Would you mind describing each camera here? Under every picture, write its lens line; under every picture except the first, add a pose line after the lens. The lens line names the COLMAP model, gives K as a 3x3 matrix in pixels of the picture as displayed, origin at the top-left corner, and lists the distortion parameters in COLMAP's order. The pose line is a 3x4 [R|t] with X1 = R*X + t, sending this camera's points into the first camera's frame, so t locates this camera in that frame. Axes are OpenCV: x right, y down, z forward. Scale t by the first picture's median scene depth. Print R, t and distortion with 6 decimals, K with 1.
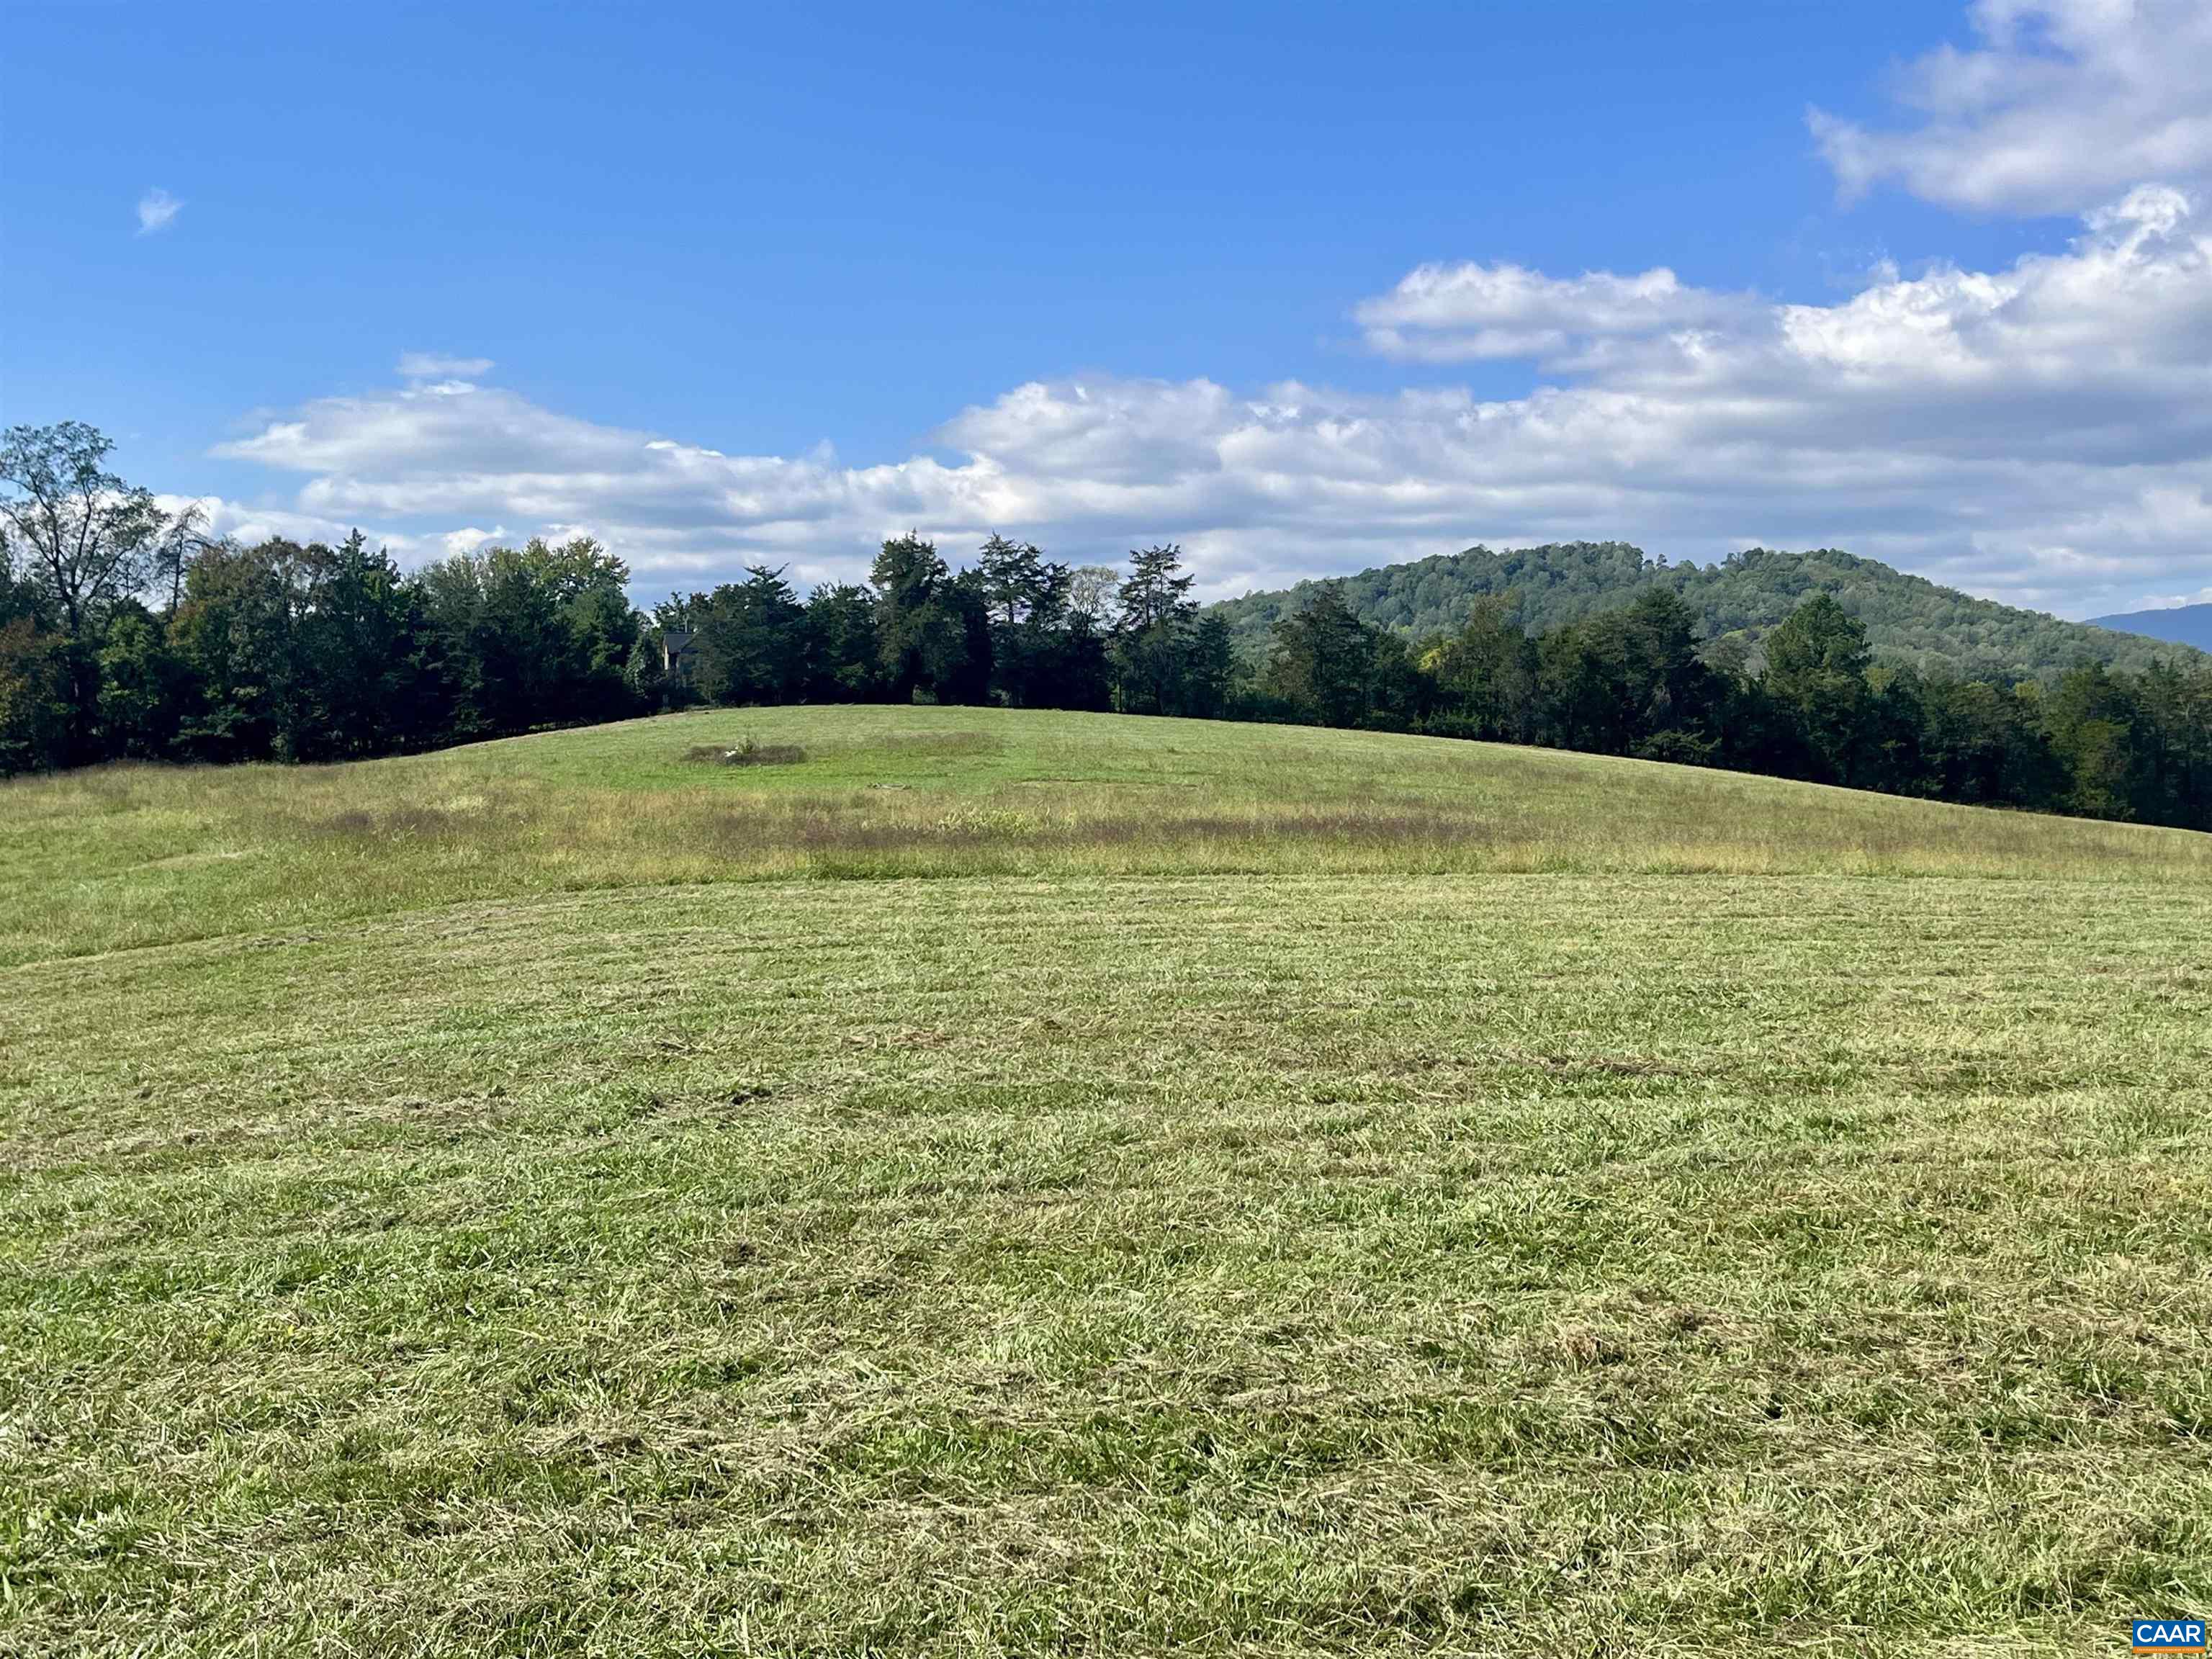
lens RADIAL K [[2549.1, 0, 1116.7], [0, 2549.1, 838.0], [0, 0, 1]] dist [0.037474, 0.000000]
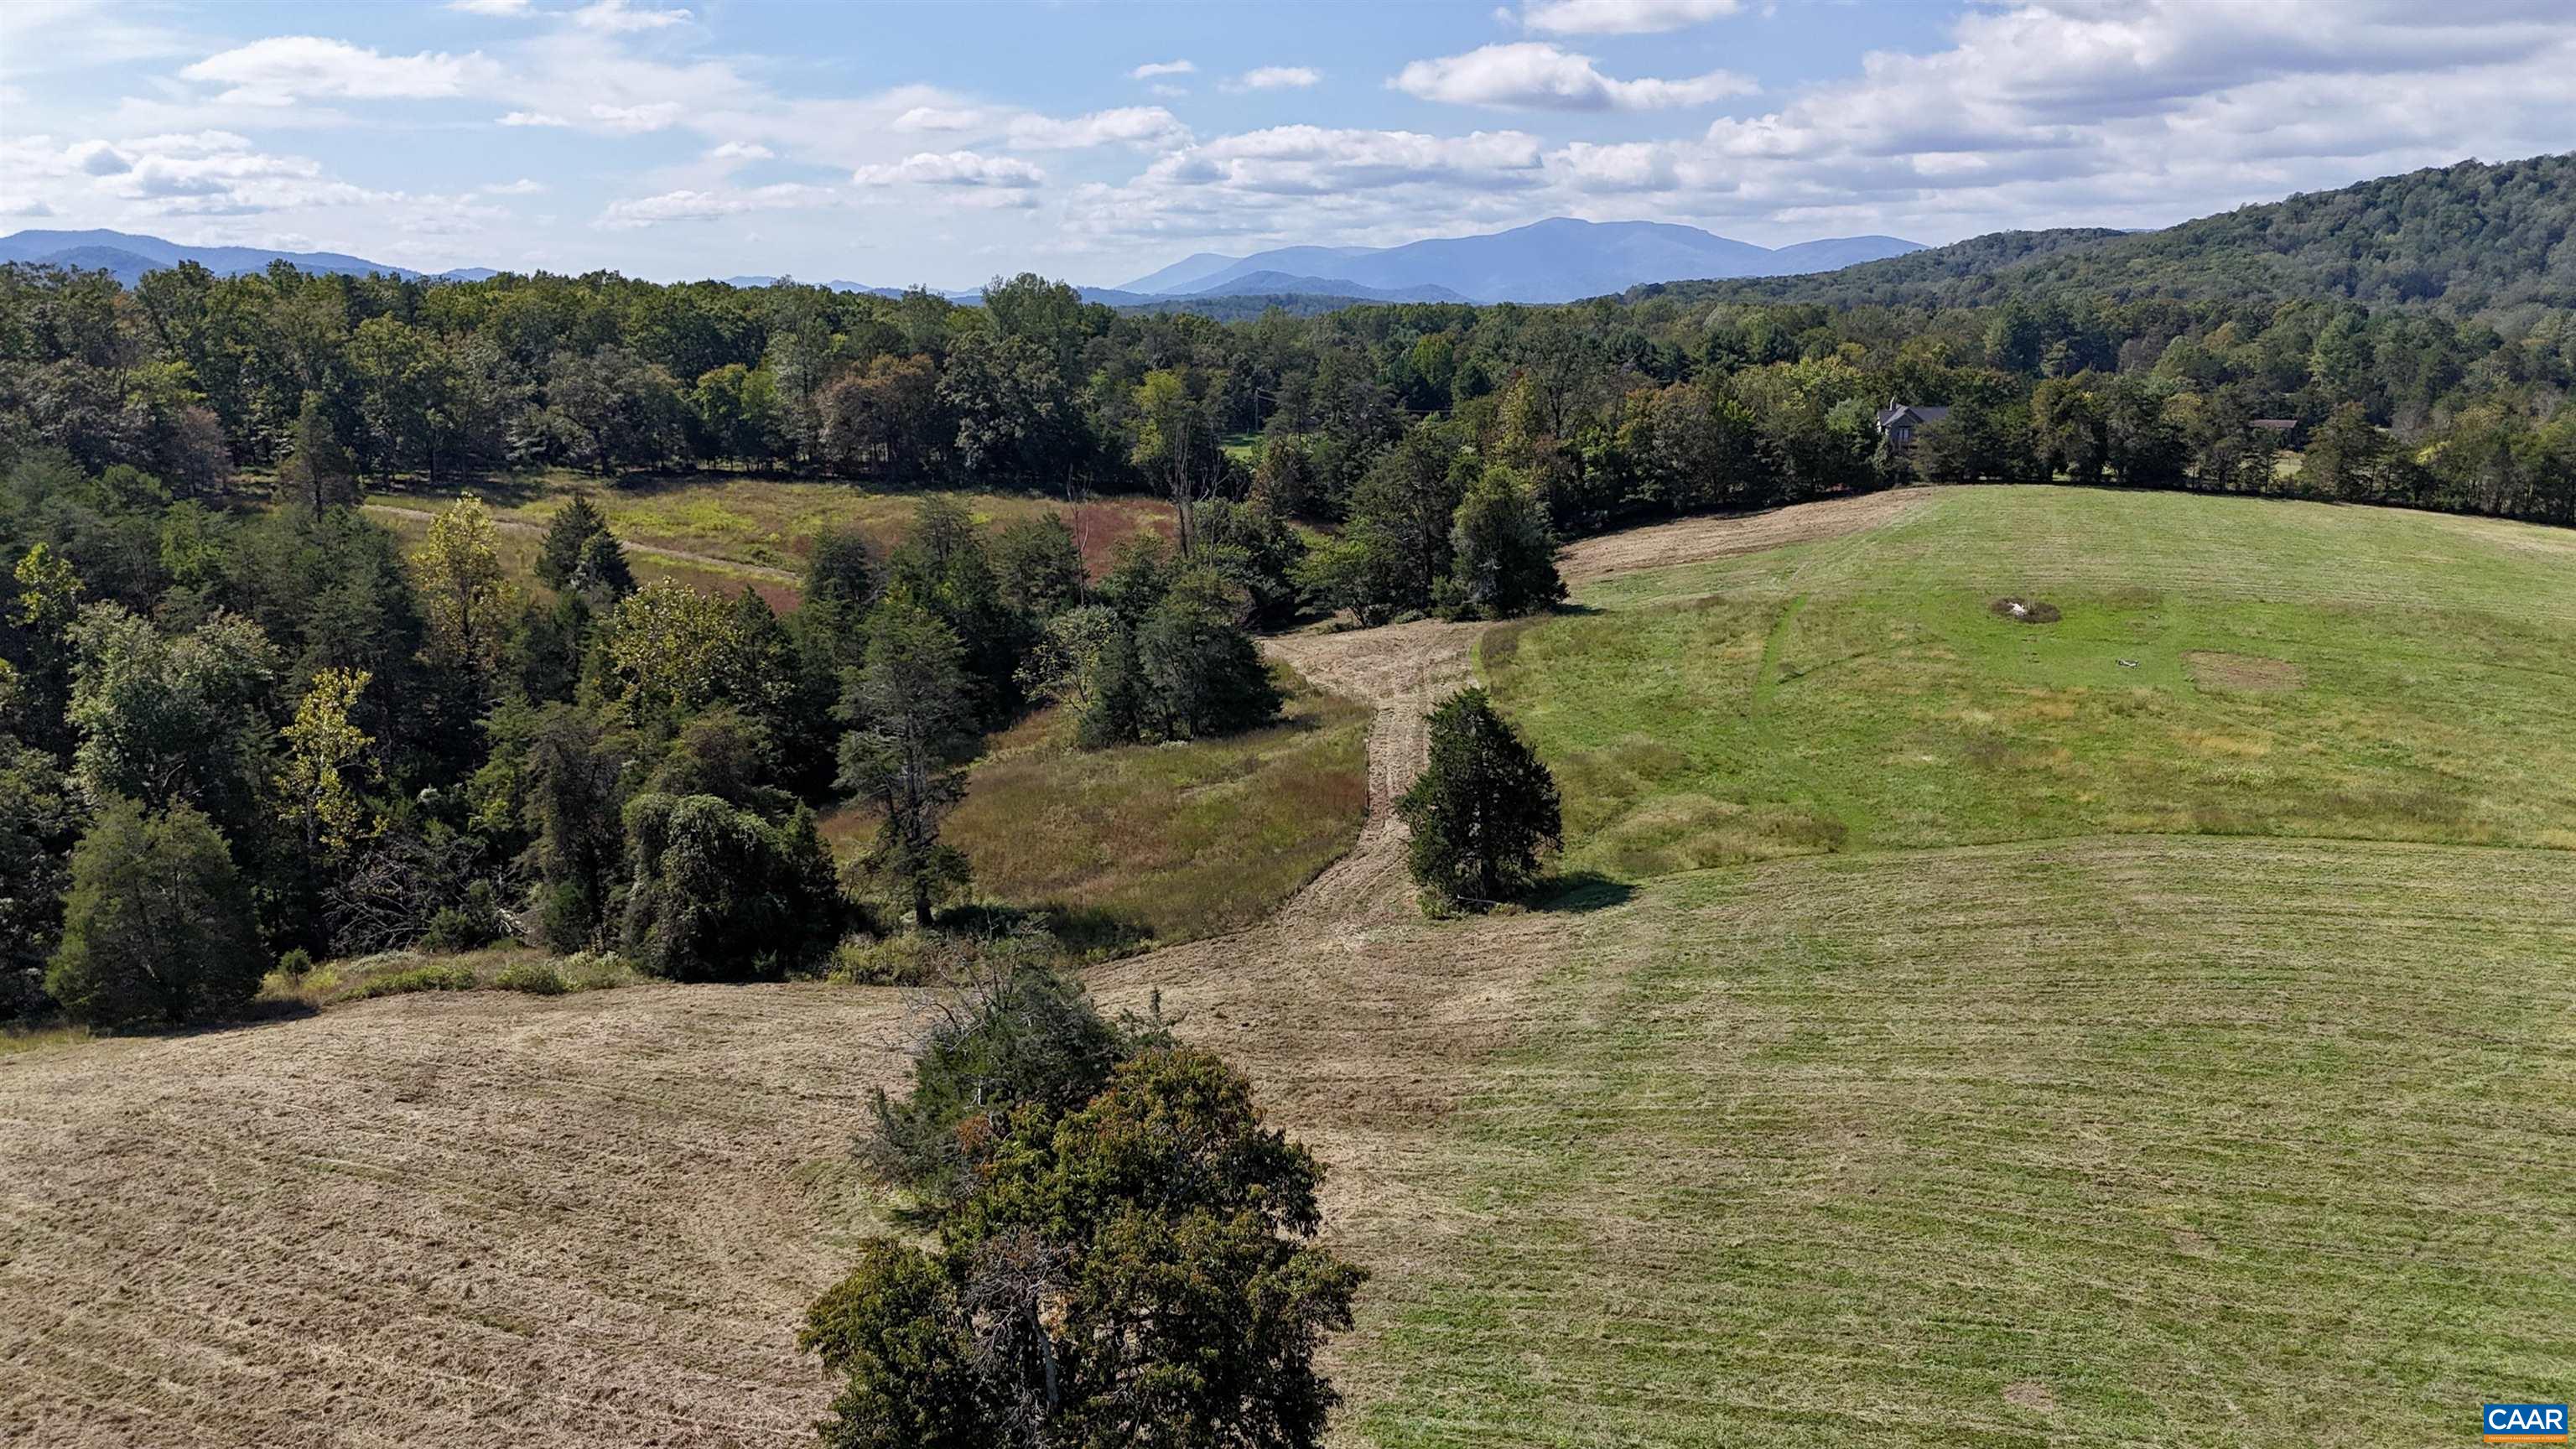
lens RADIAL K [[1889.9, 0, 1297.6], [0, 1889.9, 718.5], [0, 0, 1]] dist [0.072238, -0.070563]
pose [[0.925528, 0.081028, -0.369909, -0.060188], [-0.015121, 0.983968, 0.177703, -0.107287], [0.378377, -0.158876, 0.911915, -0.305299]]
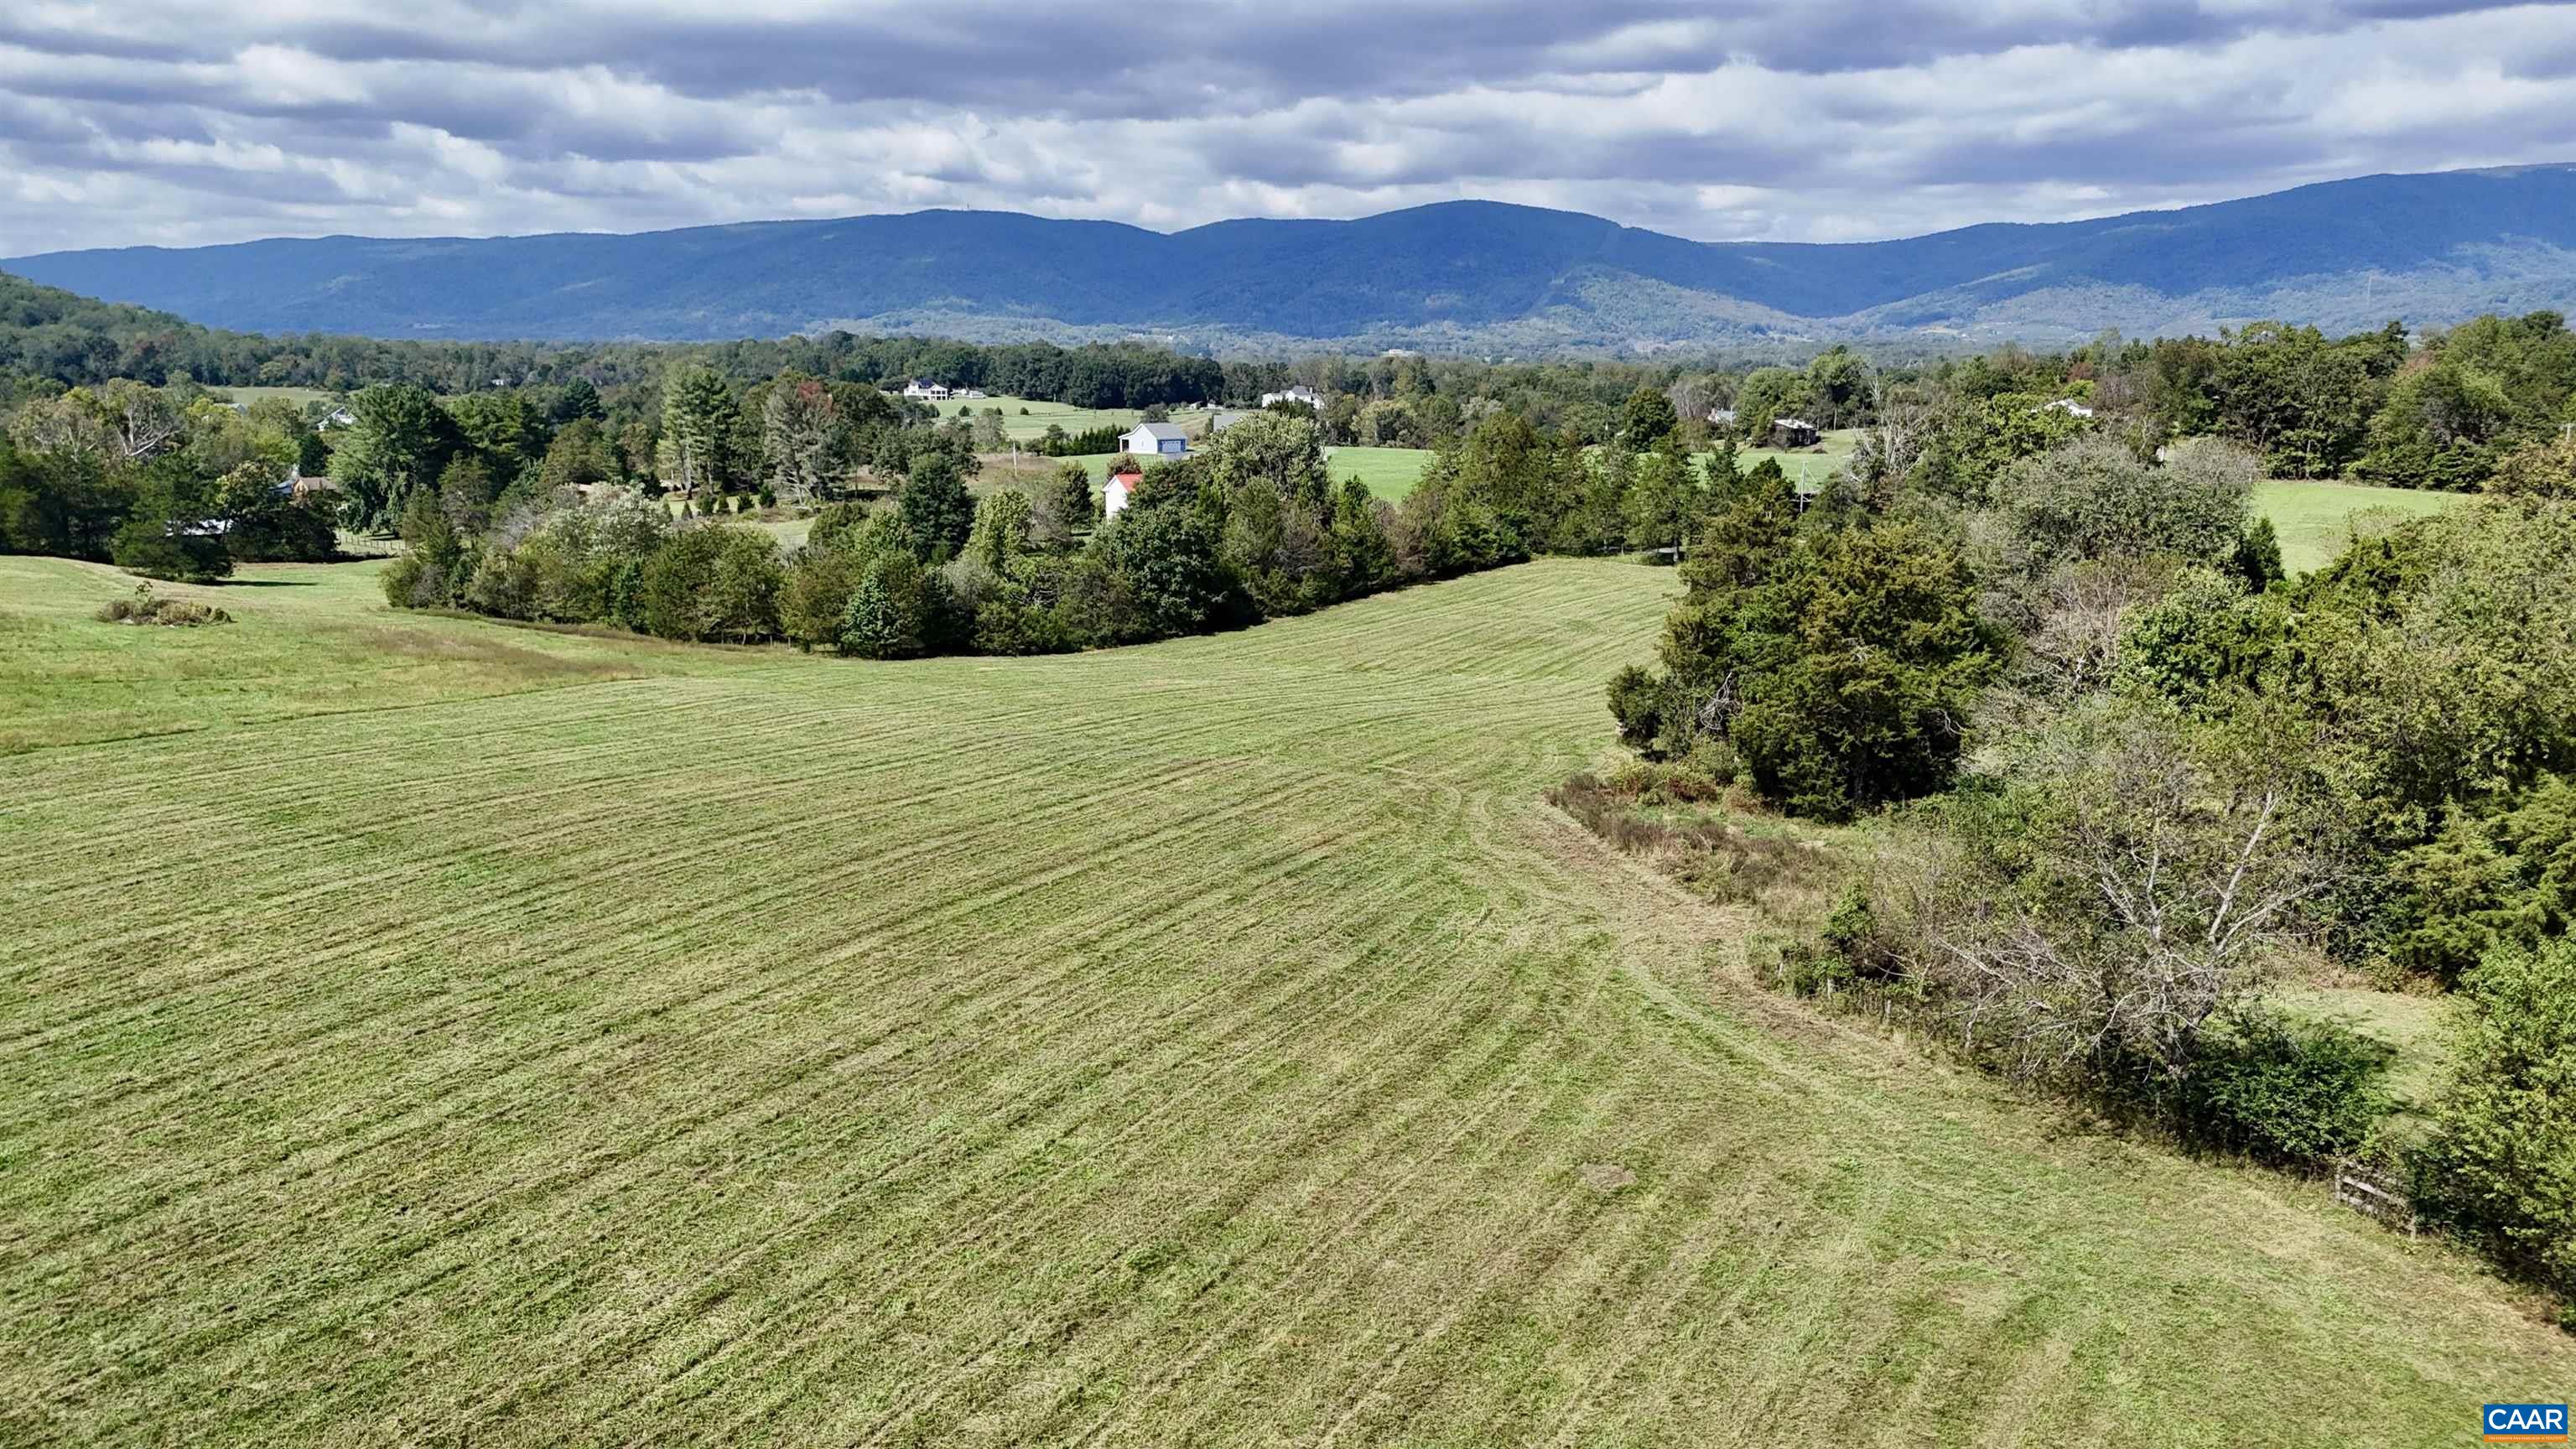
lens RADIAL K [[1889.9, 0, 1292.2], [0, 1889.9, 746.5], [0, 0, 1]] dist [0.072238, -0.070563]
pose [[0.602016, -0.150046, 0.784259, -0.080312], [0.023914, 0.985133, 0.170121, -0.073475], [-0.798126, -0.083661, 0.596654, -0.305884]]
